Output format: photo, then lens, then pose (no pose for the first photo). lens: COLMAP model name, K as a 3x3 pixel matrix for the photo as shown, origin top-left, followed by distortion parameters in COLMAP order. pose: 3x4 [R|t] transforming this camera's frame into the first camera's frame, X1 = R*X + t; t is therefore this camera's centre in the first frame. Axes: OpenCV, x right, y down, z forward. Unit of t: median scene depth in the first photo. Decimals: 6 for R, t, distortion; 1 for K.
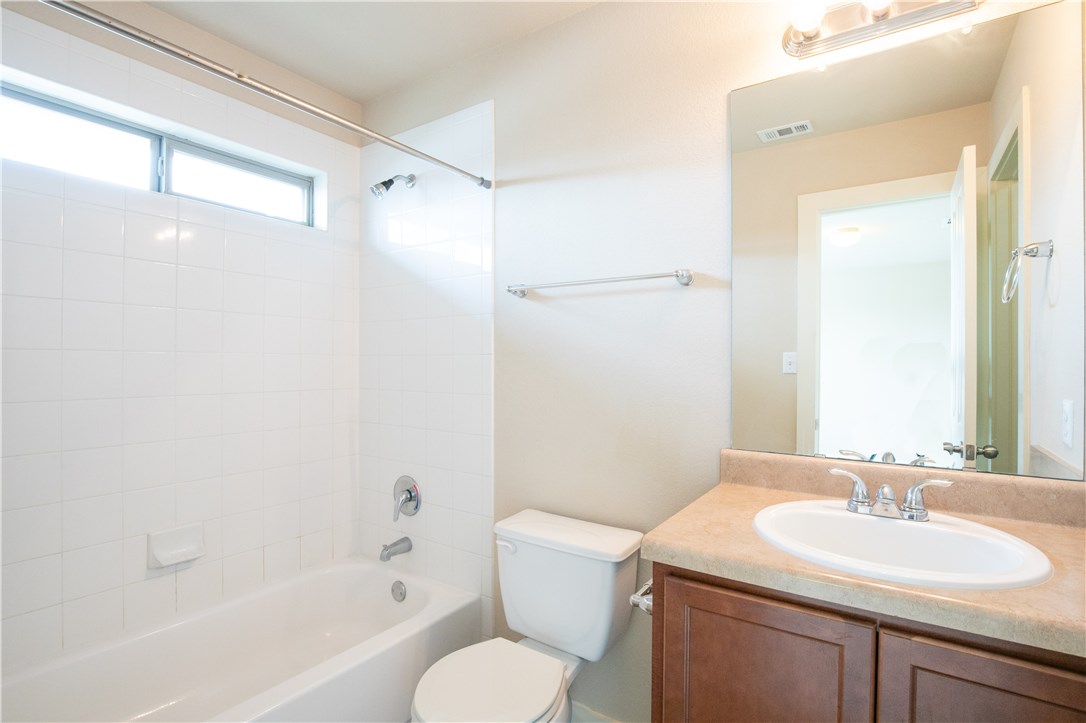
lens RADIAL K [[500.4, 0, 524.4], [0, 500.4, 360.0], [0, 0, 1]] dist [-0.030156, 0.001807]
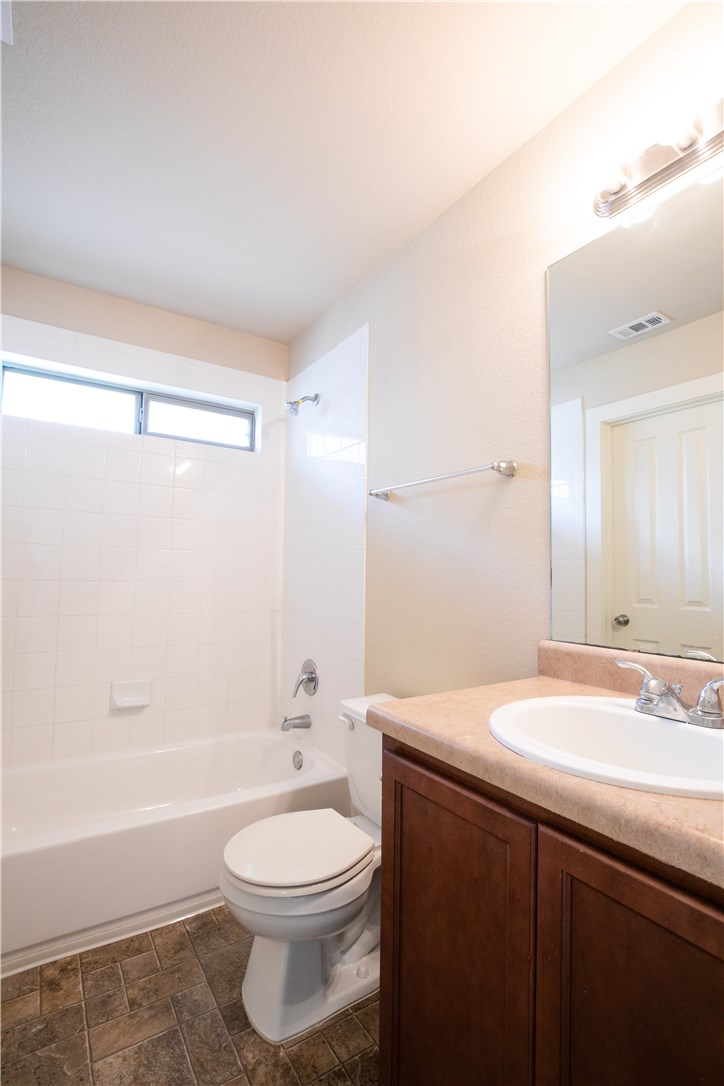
lens RADIAL K [[480.5, 0, 358.1], [0, 480.5, 554.8], [0, 0, 1]] dist [-0.027015, -0.000192]
pose [[0.928349, -0.007038, -0.371644, 0.334382], [-0.009062, 0.999095, -0.041557, 0.046407], [0.371600, 0.041947, 0.927445, 0.020405]]
